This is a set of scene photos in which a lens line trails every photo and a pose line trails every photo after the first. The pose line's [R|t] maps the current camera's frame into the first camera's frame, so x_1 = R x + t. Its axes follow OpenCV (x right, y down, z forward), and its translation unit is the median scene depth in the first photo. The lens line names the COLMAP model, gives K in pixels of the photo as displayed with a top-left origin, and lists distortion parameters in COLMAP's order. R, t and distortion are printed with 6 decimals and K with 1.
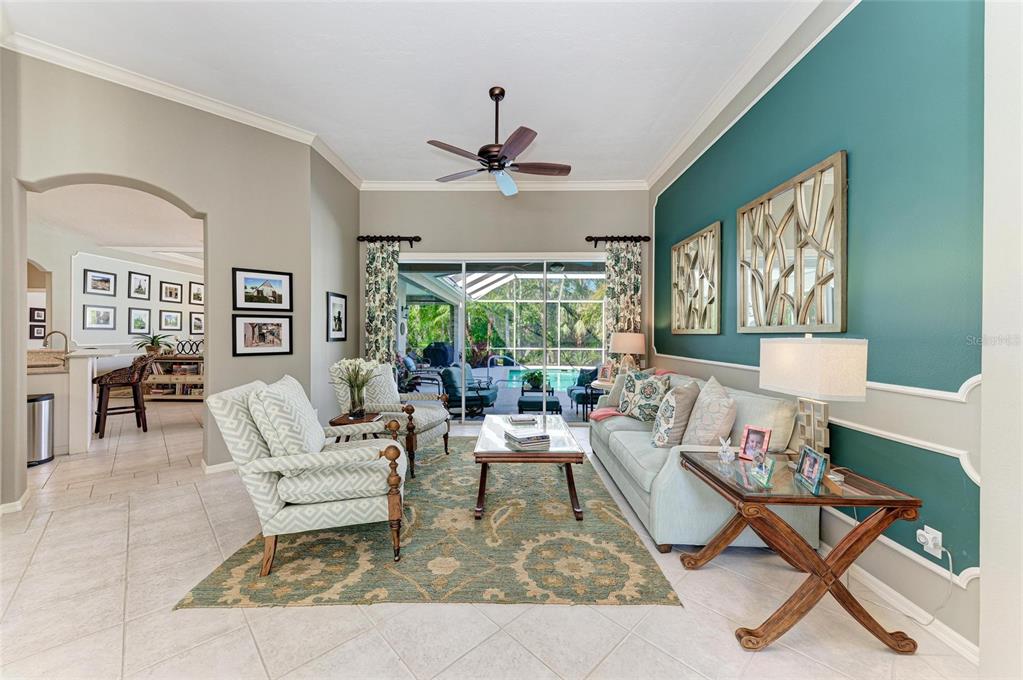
lens RADIAL K [[379.6, 0, 513.5], [0, 379.6, 336.1], [0, 0, 1]] dist [0.006404, -0.000201]
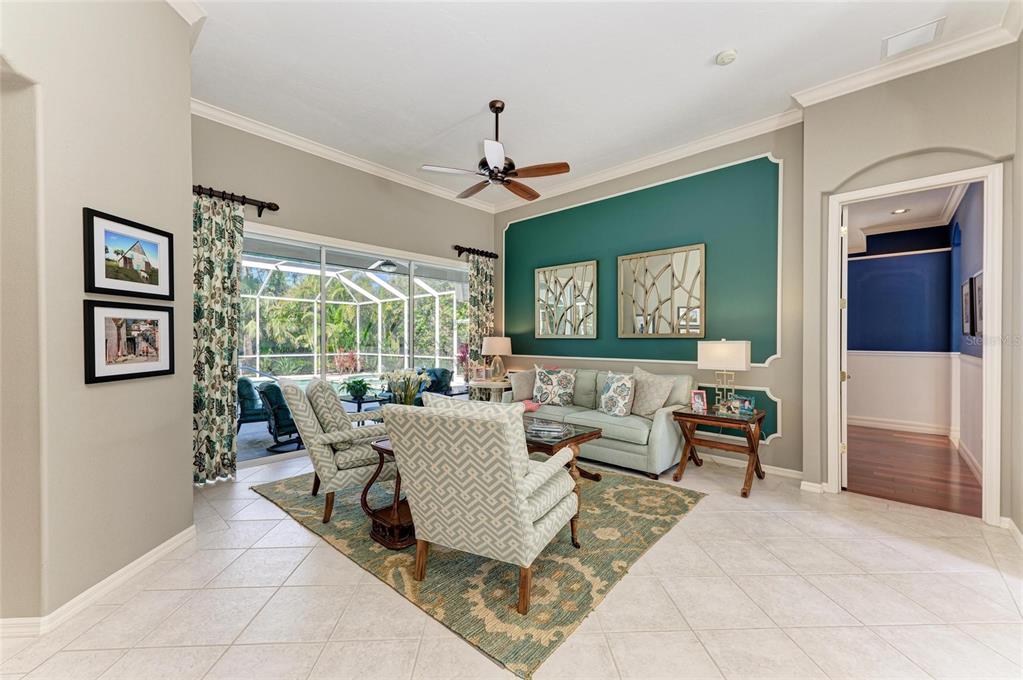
lens RADIAL K [[396.4, 0, 506.8], [0, 396.4, 341.9], [0, 0, 1]] dist [0.008414, -0.000528]
pose [[0.670840, -0.007425, 0.741565, -0.744784], [0.002937, 0.999969, 0.007356, -0.004039], [-0.741596, -0.002757, 0.670841, 0.226672]]
